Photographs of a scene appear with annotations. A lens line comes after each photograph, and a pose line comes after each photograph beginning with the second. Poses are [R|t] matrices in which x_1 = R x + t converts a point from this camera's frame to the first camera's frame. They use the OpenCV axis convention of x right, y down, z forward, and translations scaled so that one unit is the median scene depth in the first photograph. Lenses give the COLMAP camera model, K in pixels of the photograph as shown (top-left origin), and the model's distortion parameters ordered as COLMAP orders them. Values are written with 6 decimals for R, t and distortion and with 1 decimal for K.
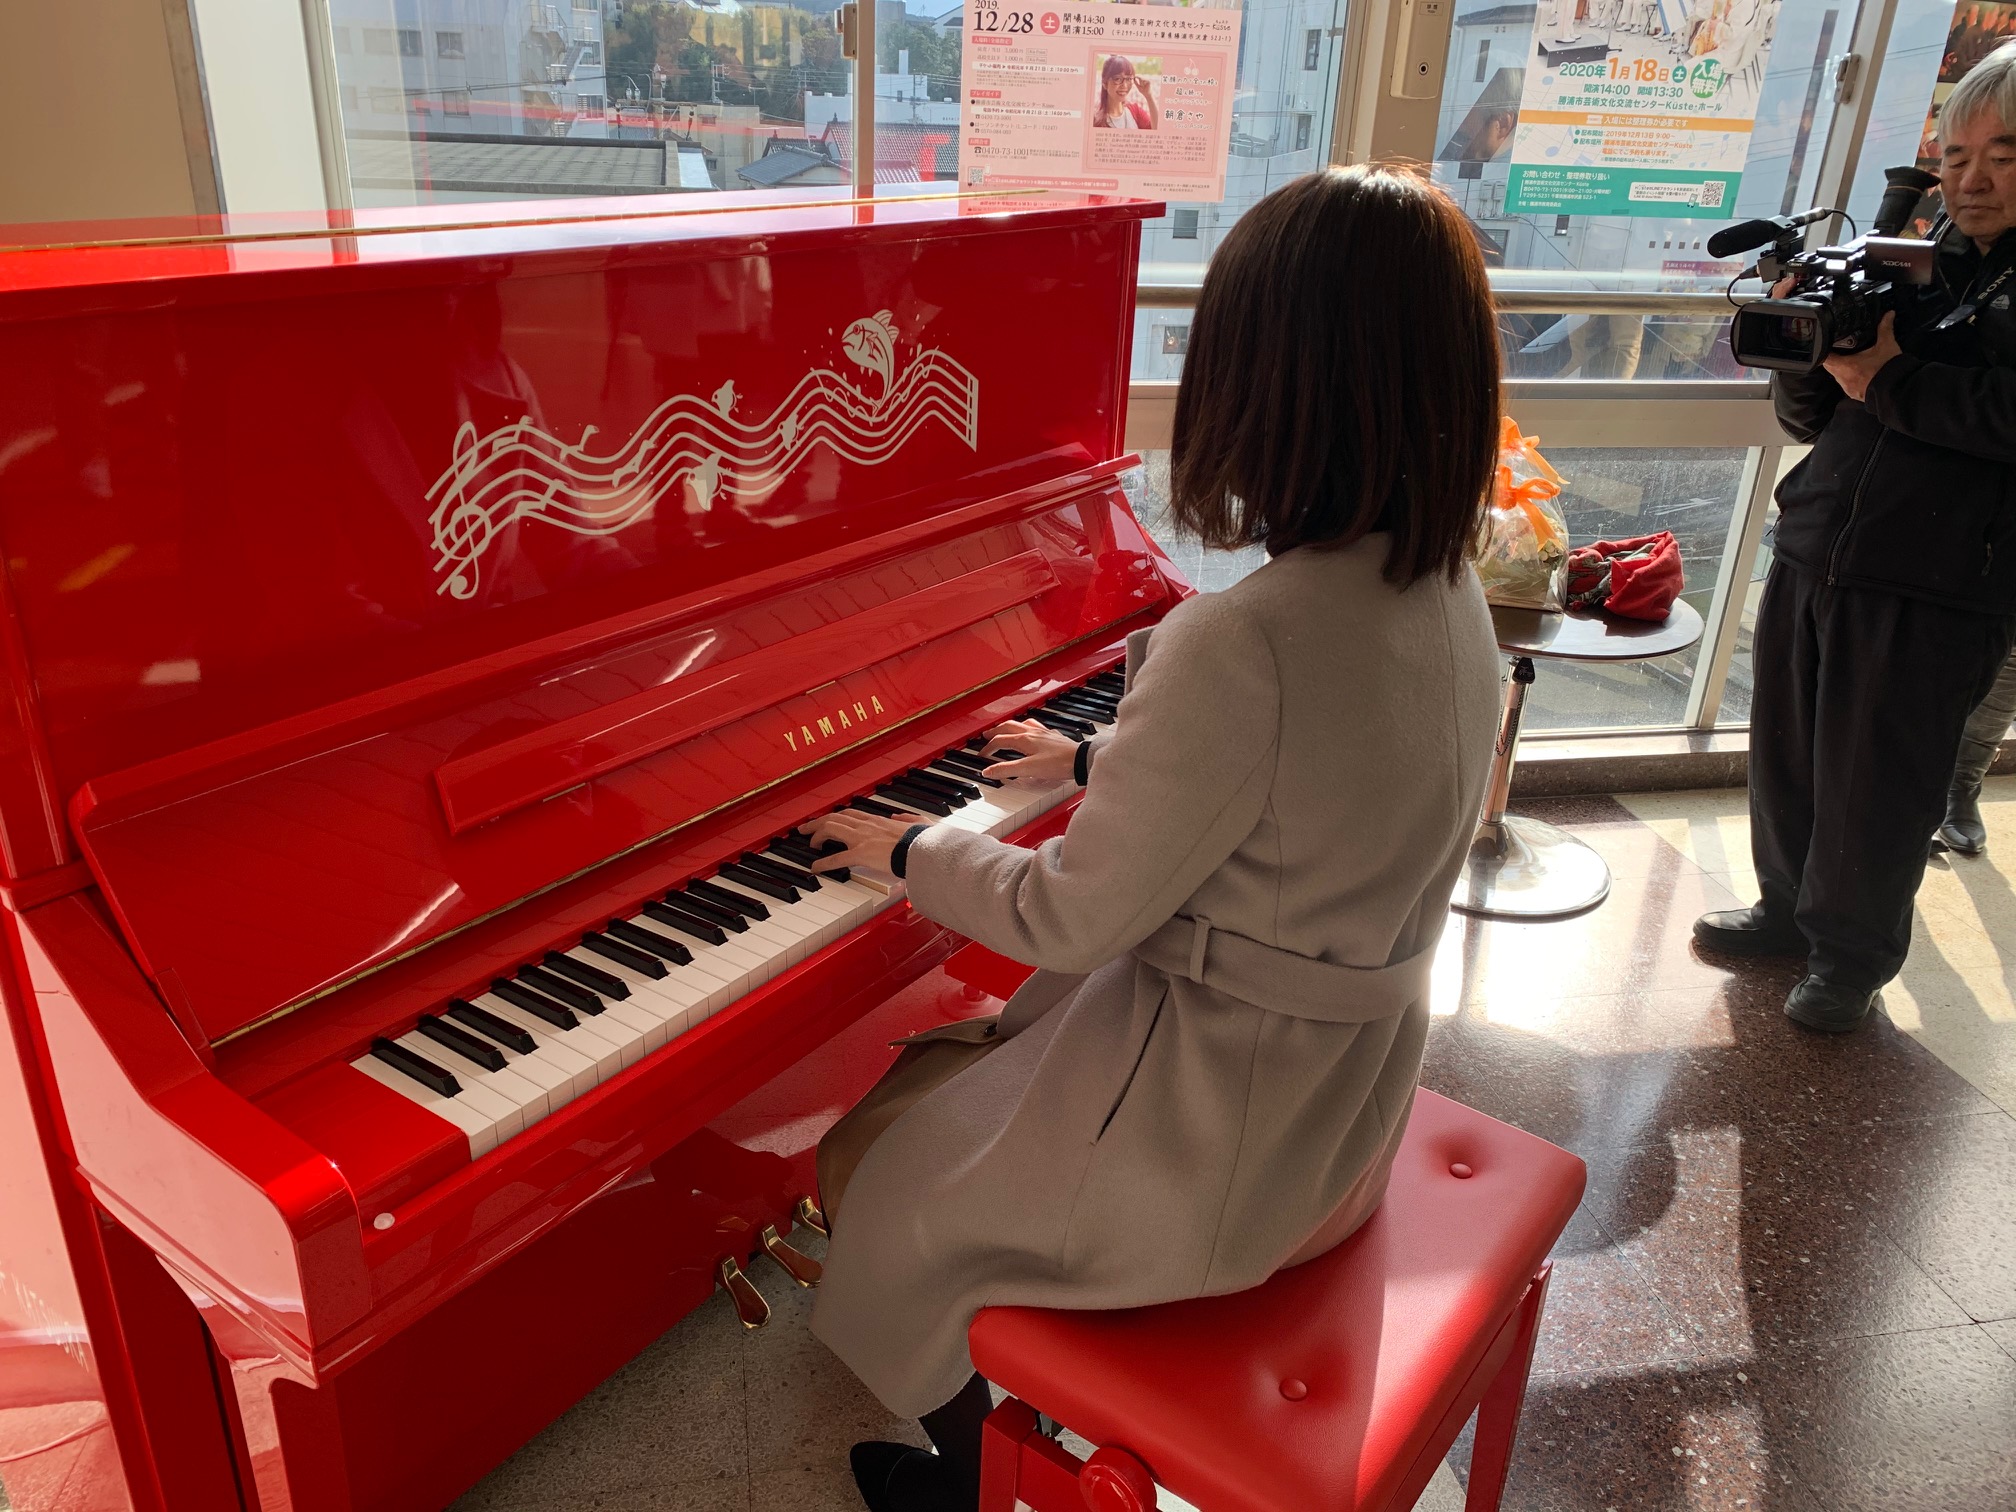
lens RADIAL K [[1529.4, 0, 1019.3], [0, 1529.4, 754.9], [0, 0, 1]] dist [0.024295, -0.026803]
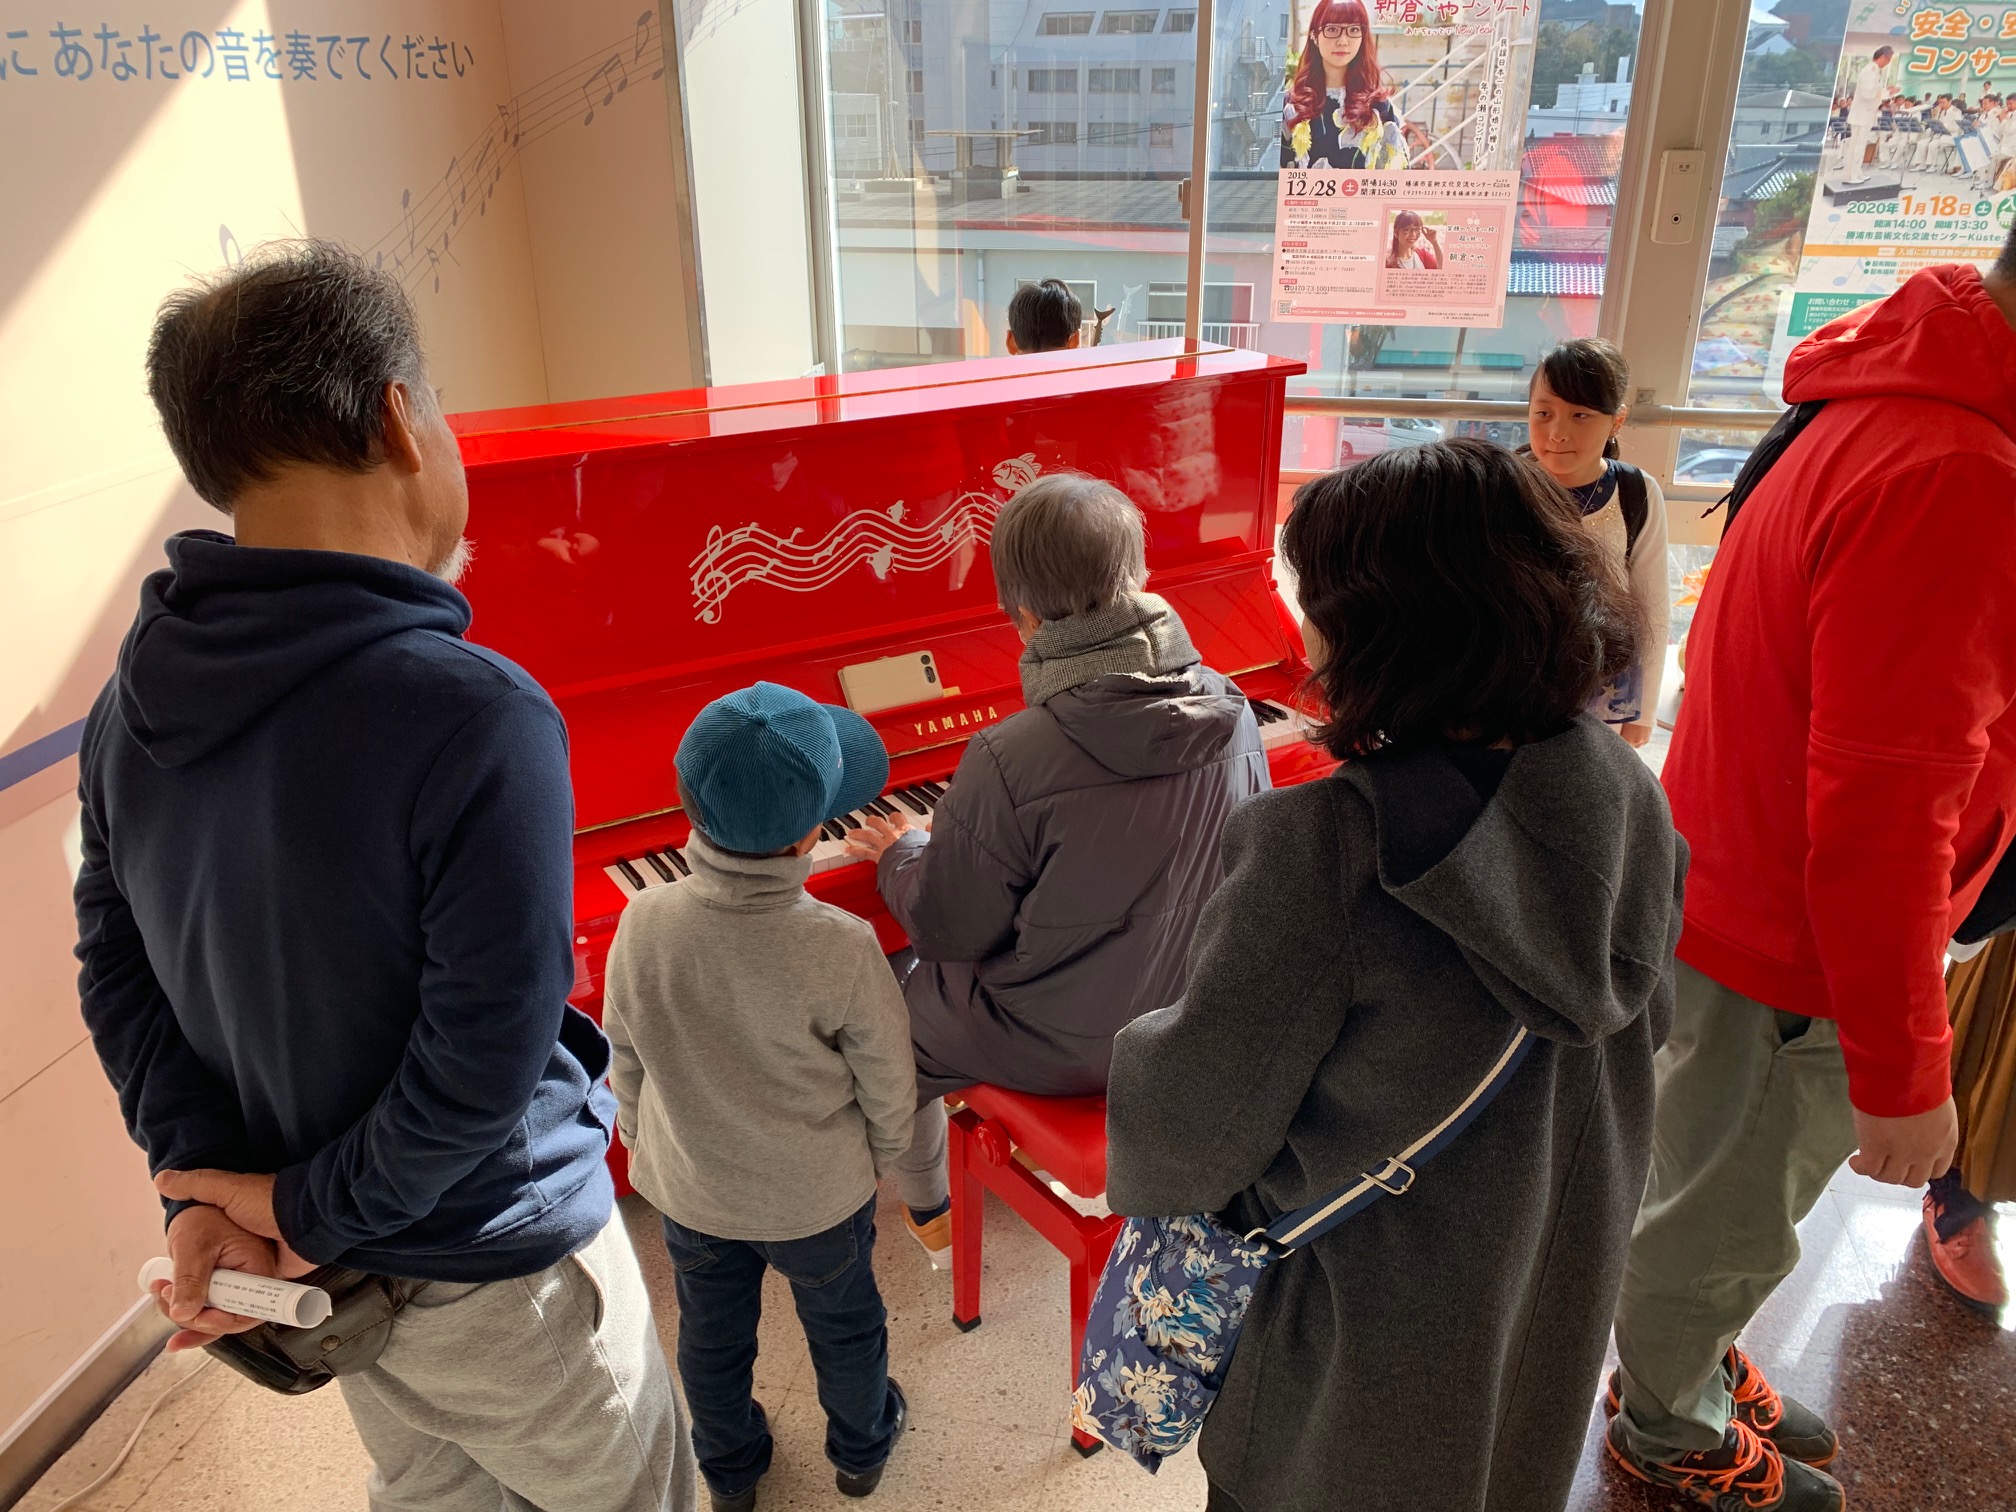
lens RADIAL K [[1529.4, 0, 1022.4], [0, 1529.4, 766.1], [0, 0, 1]] dist [0.024295, -0.026803]
pose [[0.913762, 0.123125, -0.387142, 0.363708], [-0.123993, 0.992020, 0.022842, -0.013387], [0.386865, 0.027131, 0.921737, -0.260255]]
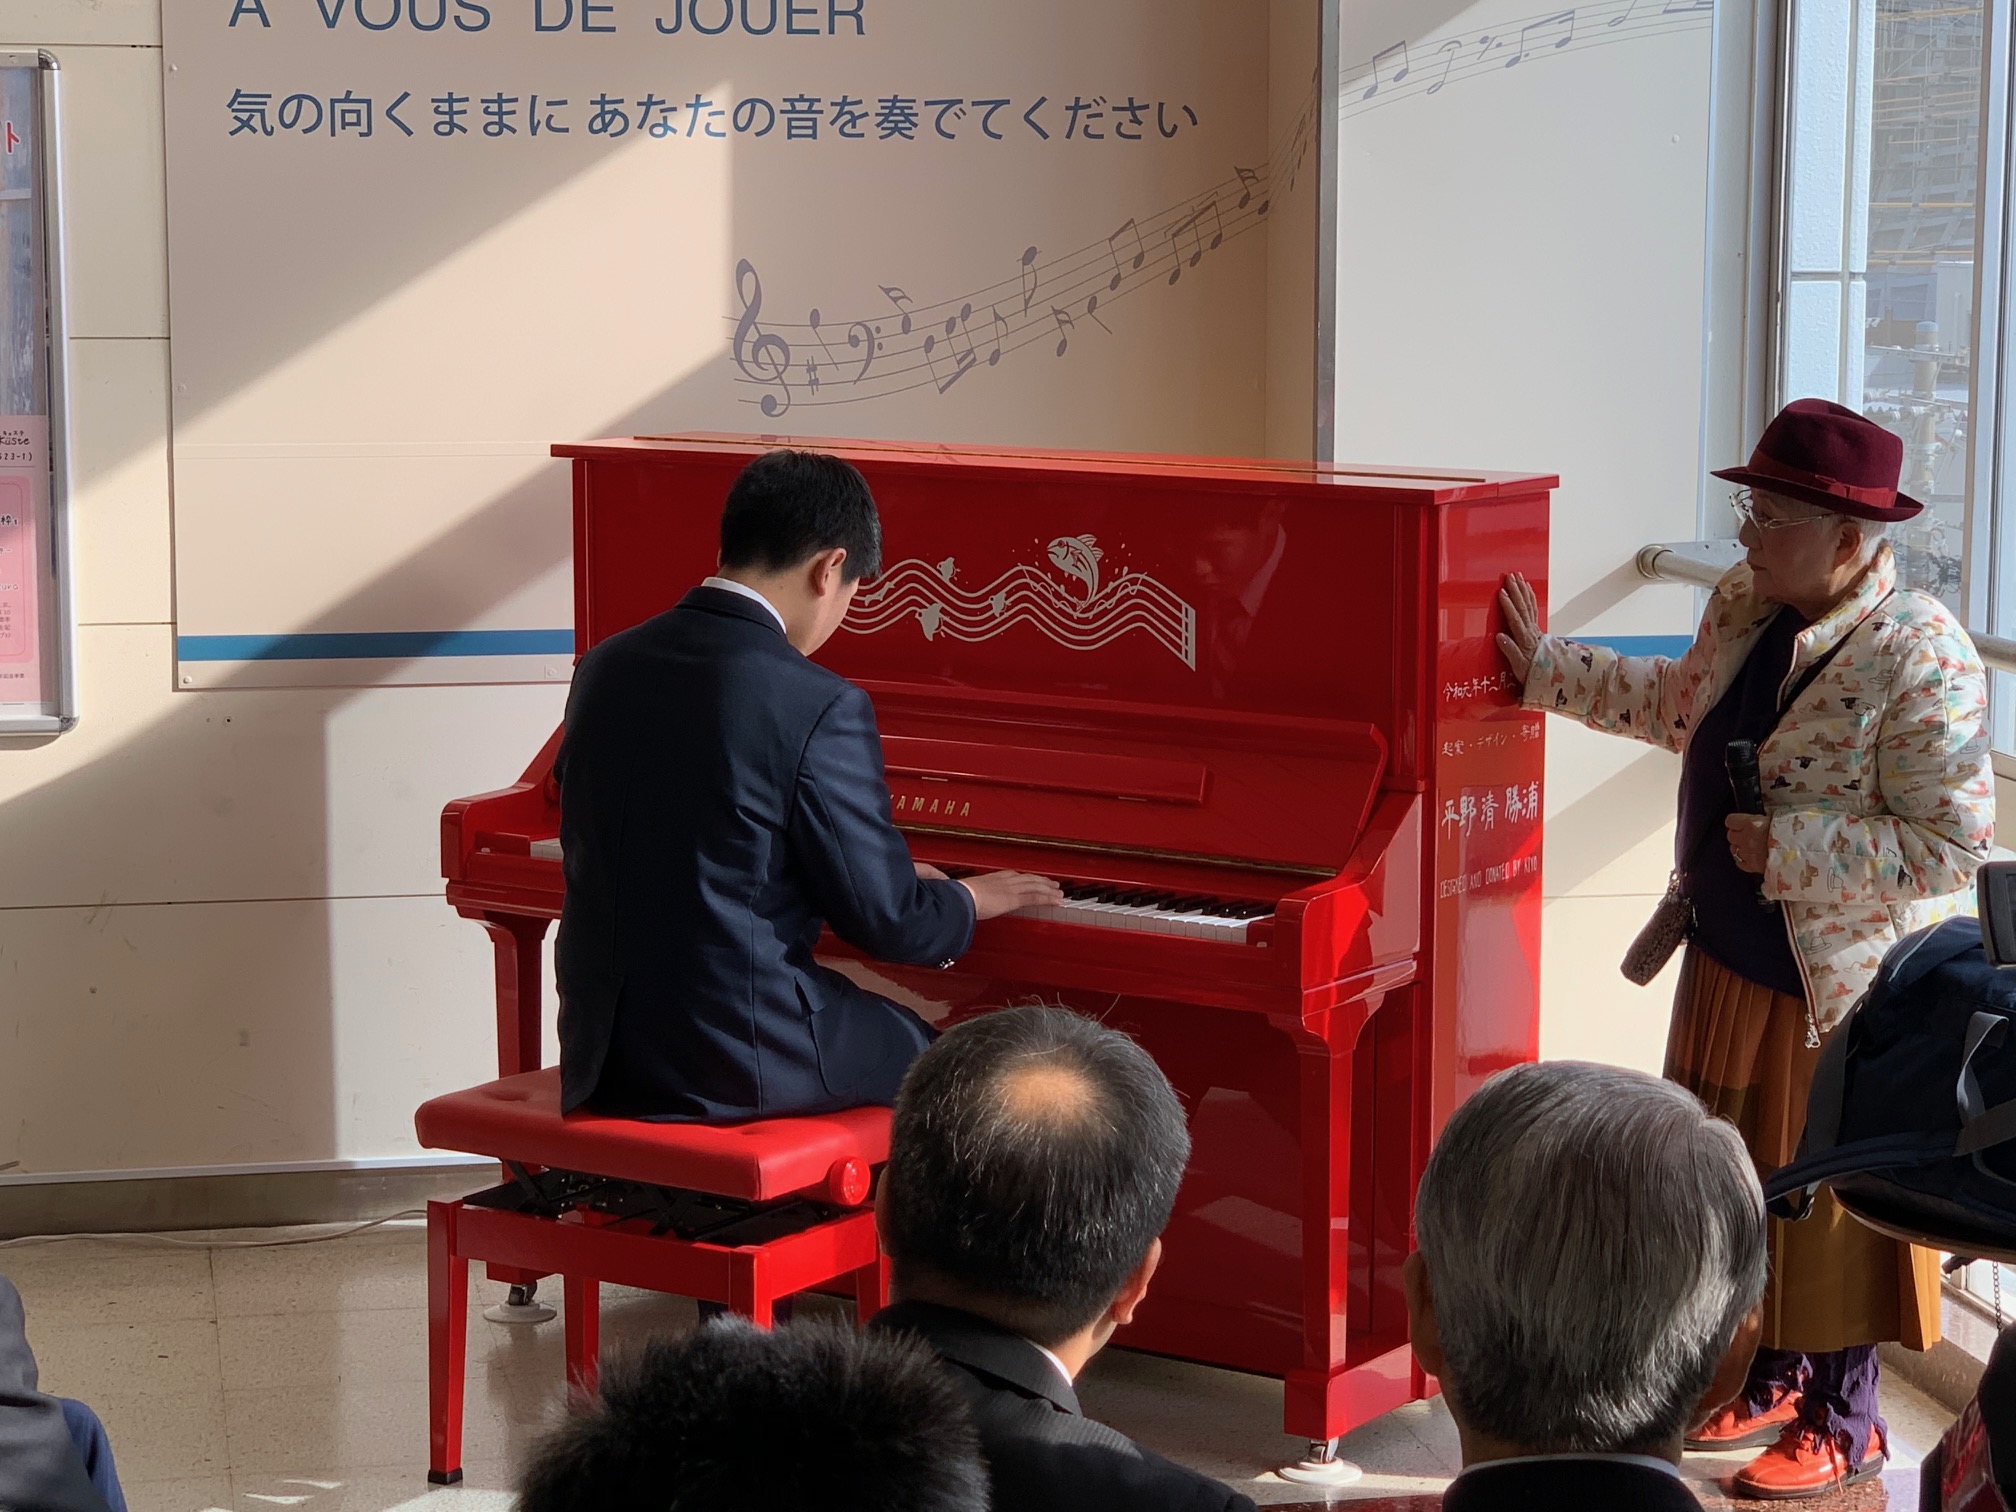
lens RADIAL K [[4338.6, 0, 1007.1], [0, 4338.6, 755.0], [0, 0, 1]] dist [0.006861, 0.000000]
pose [[0.019920, 0.097581, -0.995028, 2.500856], [-0.407313, 0.909685, 0.081057, -0.270972], [0.913071, 0.403673, 0.057867, 0.554508]]
